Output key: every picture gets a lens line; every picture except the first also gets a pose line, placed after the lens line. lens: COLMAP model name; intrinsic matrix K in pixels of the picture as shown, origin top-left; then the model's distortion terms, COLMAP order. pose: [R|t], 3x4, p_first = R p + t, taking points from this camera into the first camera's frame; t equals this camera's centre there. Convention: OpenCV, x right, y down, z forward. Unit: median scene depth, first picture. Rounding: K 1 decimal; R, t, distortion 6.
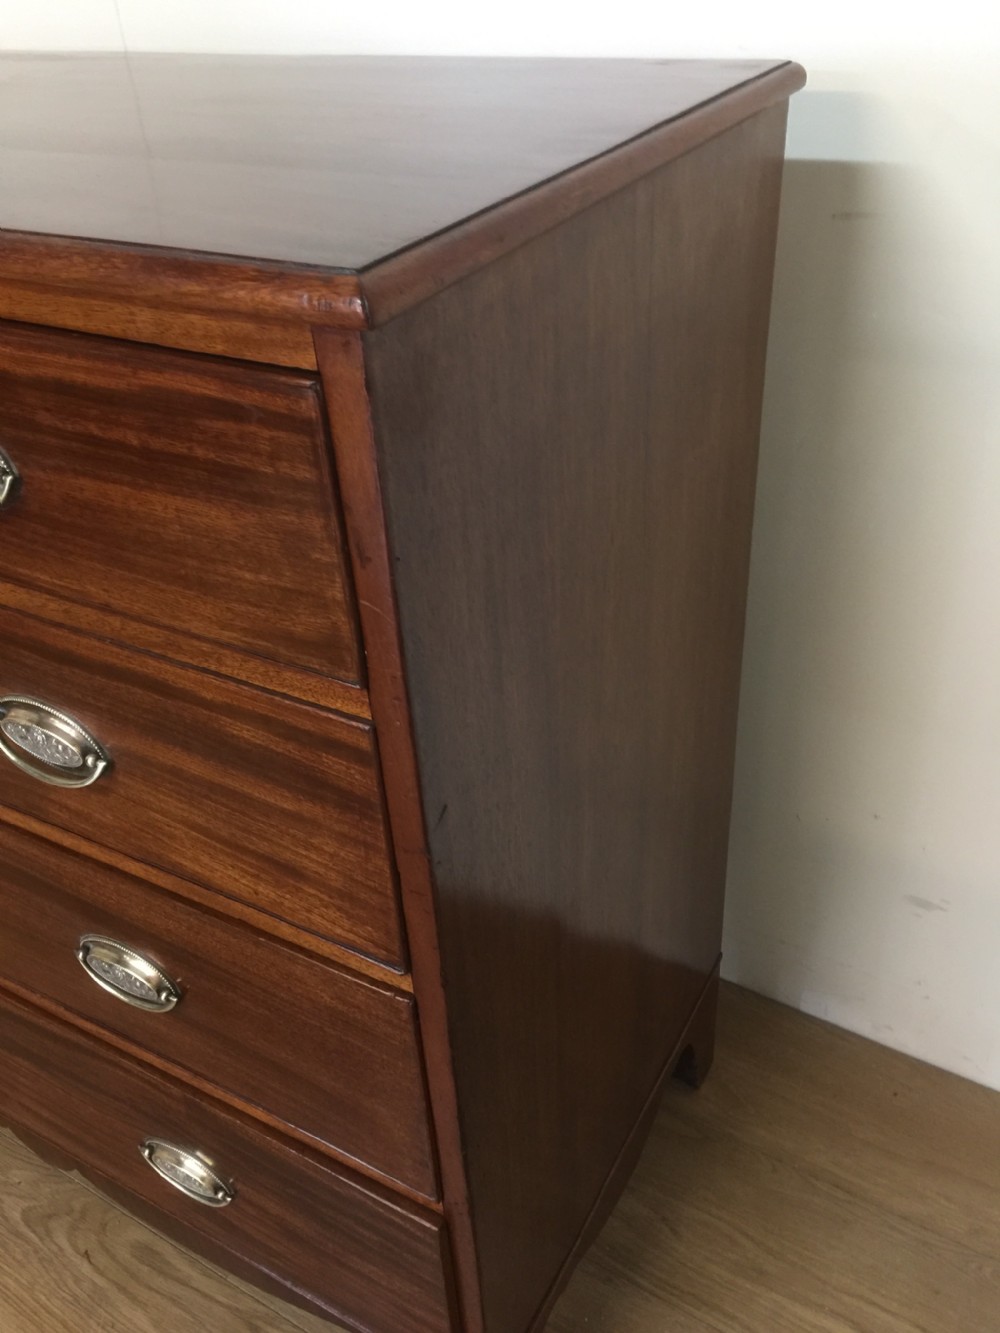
lens RADIAL K [[1150.9, 0, 494.6], [0, 1150.9, 655.6], [0, 0, 1]] dist [0.079649, -0.118877]
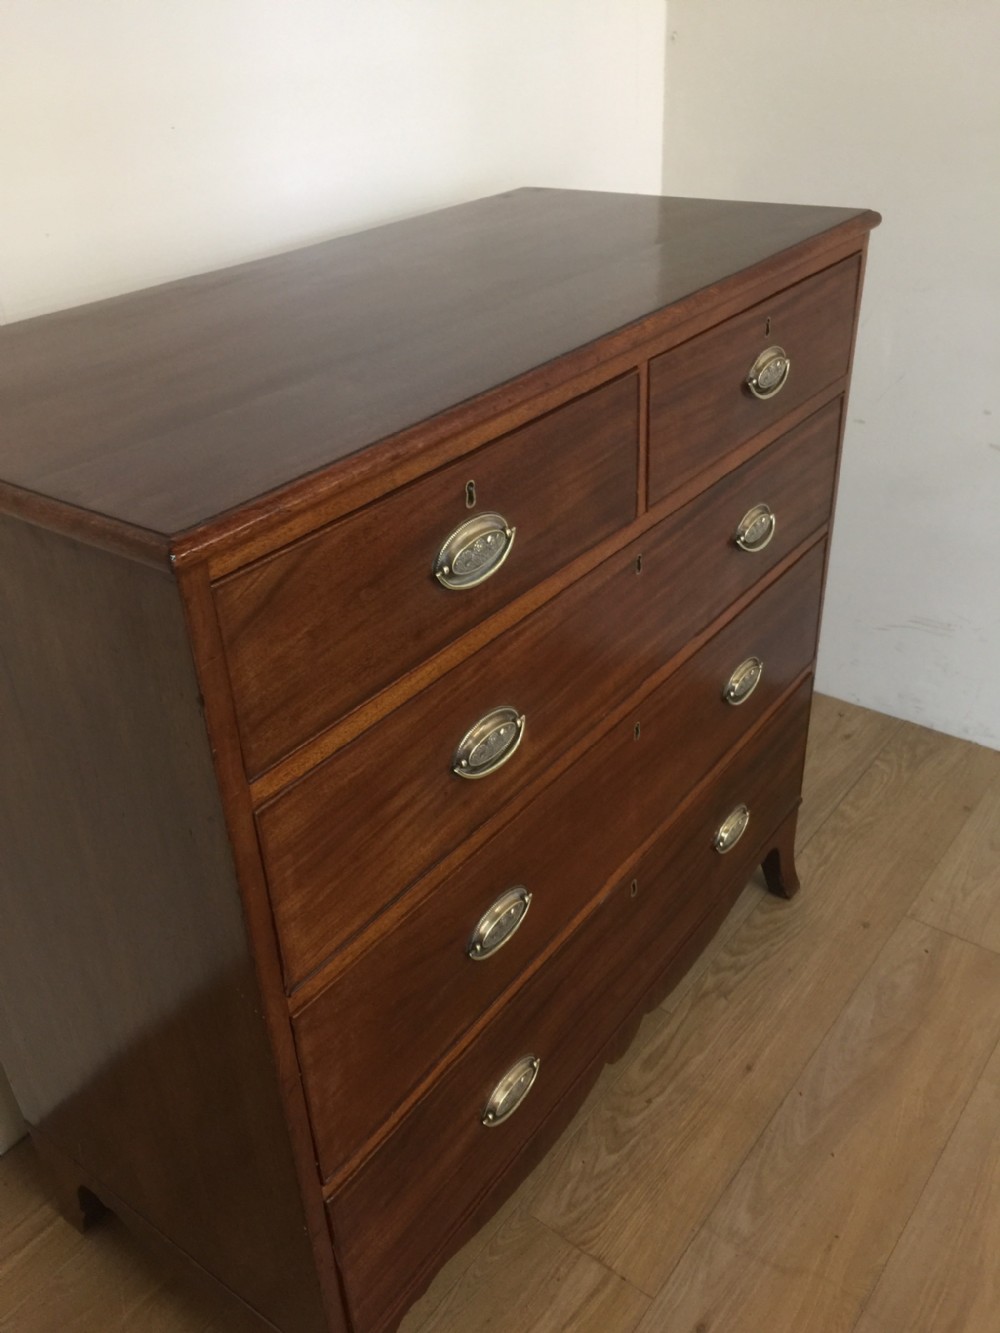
lens RADIAL K [[1150.9, 0, 504.9], [0, 1150.9, 659.4], [0, 0, 1]] dist [0.079649, -0.118877]
pose [[0.112128, -0.463018, 0.879228, -2.350115], [0.585402, 0.745746, 0.318068, -0.655470], [-0.802952, 0.479038, 0.354670, 0.804450]]
